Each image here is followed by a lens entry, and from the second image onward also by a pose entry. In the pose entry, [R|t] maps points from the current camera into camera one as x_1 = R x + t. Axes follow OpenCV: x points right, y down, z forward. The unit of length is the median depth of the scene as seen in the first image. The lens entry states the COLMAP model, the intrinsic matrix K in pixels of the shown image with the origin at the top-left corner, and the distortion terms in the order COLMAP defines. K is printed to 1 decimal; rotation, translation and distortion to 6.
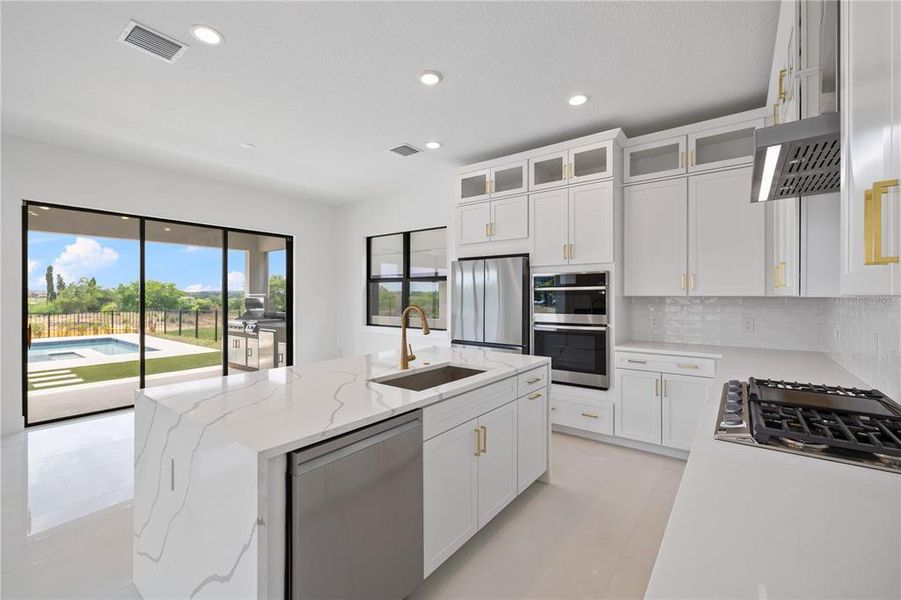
lens RADIAL K [[380.1, 0, 452.4], [0, 380.1, 295.1], [0, 0, 1]] dist [0.003503, -0.000387]
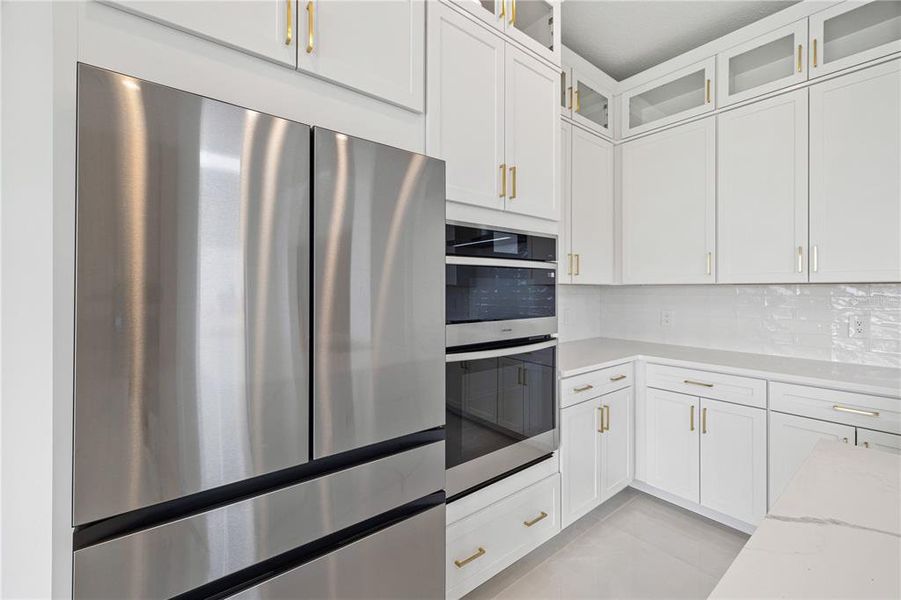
lens RADIAL K [[380.1, 0, 450.2], [0, 380.1, 291.0], [0, 0, 1]] dist [0.003503, -0.000387]
pose [[0.249255, 0.002869, 0.968434, -0.149476], [-0.001410, 0.999996, -0.002600, 0.016787], [-0.968437, -0.000717, 0.249258, 0.954103]]
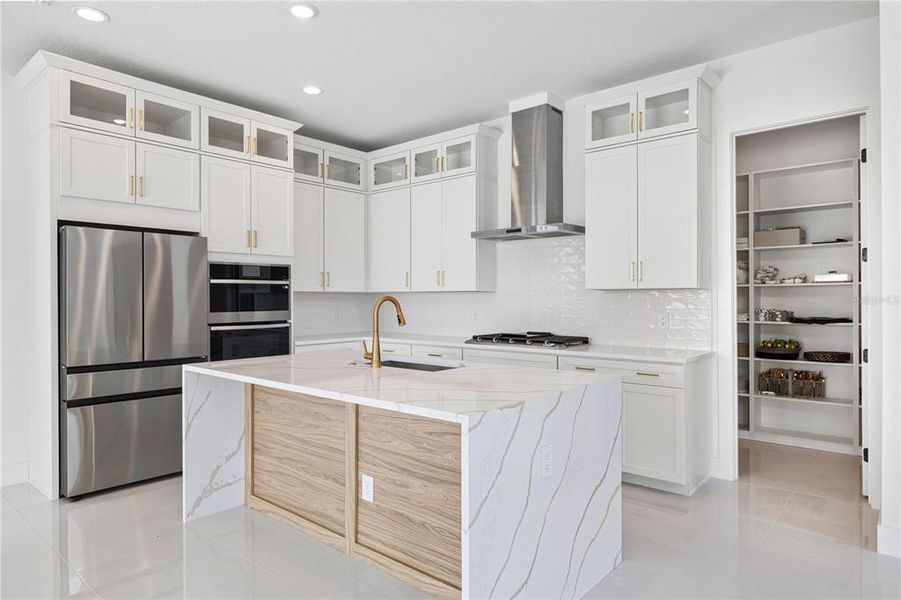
lens RADIAL K [[543.6, 0, 446.9], [0, 543.6, 298.2], [0, 0, 1]] dist [-0.005464, 0.000862]
pose [[0.068565, 0.000086, 0.997647, -0.892423], [0.000276, 1.000000, -0.000105, 0.020453], [-0.997647, 0.000283, 0.068565, 0.476502]]
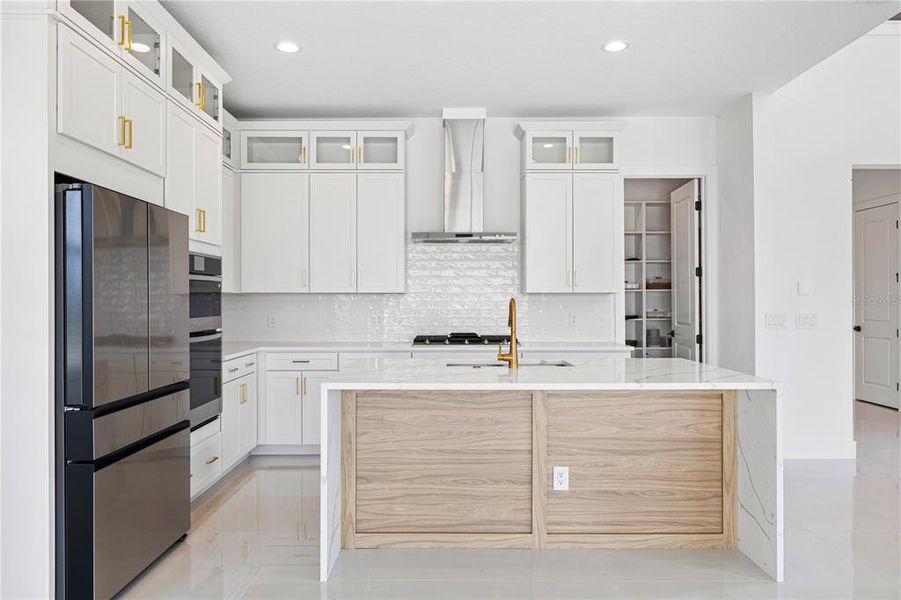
lens RADIAL K [[603.7, 0, 447.2], [0, 603.7, 299.2], [0, 0, 1]] dist [0.001178, -0.003330]
pose [[-0.600794, 0.002095, 0.799401, -0.766114], [-0.000844, 0.999994, -0.003254, 0.021809], [-0.799403, -0.002630, -0.600789, 1.281754]]
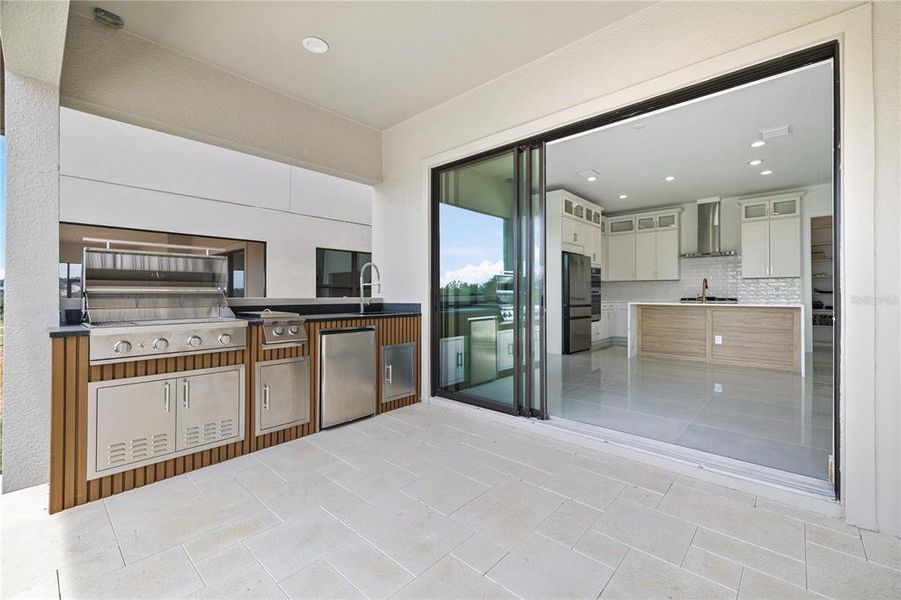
lens RADIAL K [[380.1, 0, 453.0], [0, 380.1, 291.7], [0, 0, 1]] dist [0.003503, -0.000387]
pose [[0.090118, 0.008003, 0.995899, -1.840210], [-0.003458, 0.999964, -0.007723, 0.092755], [-0.995925, -0.002748, 0.090142, 1.582701]]
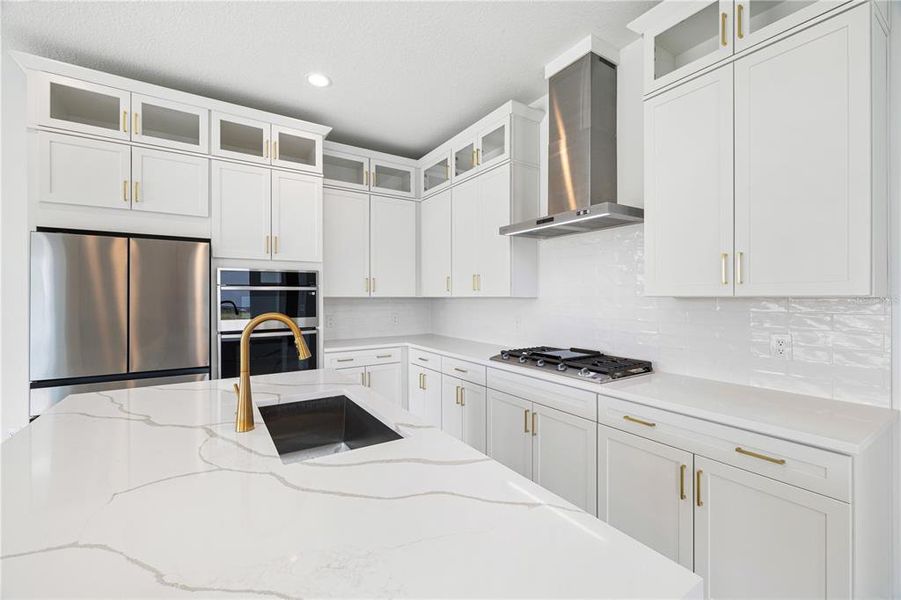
lens RADIAL K [[380.1, 0, 447.9], [0, 380.1, 297.1], [0, 0, 1]] dist [0.003503, -0.000387]
pose [[0.351905, 0.000859, 0.936035, -0.350348], [-0.000941, 0.999999, -0.000564, 0.002537], [-0.936035, -0.000683, 0.351905, 0.336259]]
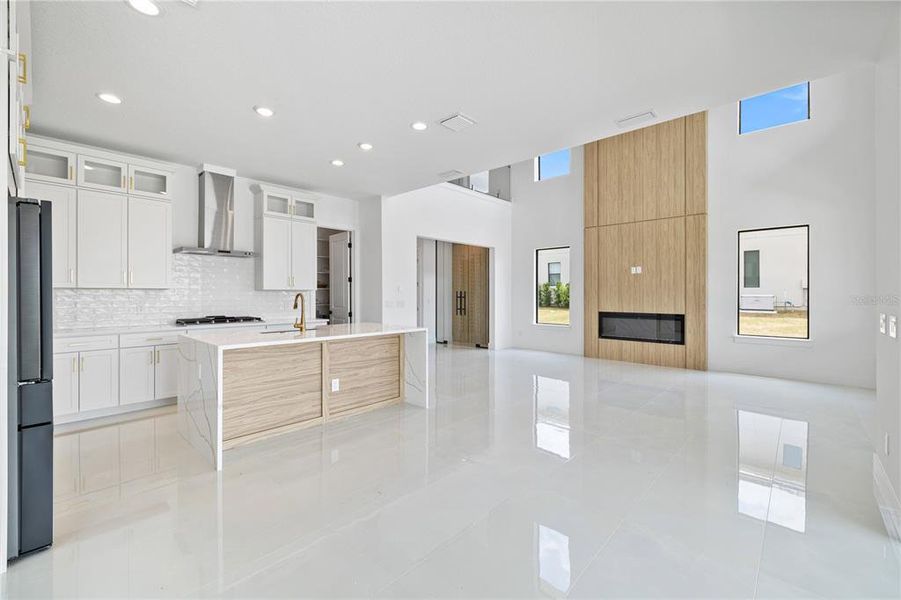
lens RADIAL K [[380.1, 0, 449.6], [0, 380.1, 294.2], [0, 0, 1]] dist [0.003503, -0.000387]
pose [[-0.994391, -0.000805, 0.105763, -0.604824], [-0.001069, 0.999996, -0.002441, 0.022232], [-0.105761, -0.002540, -0.994388, 1.660794]]
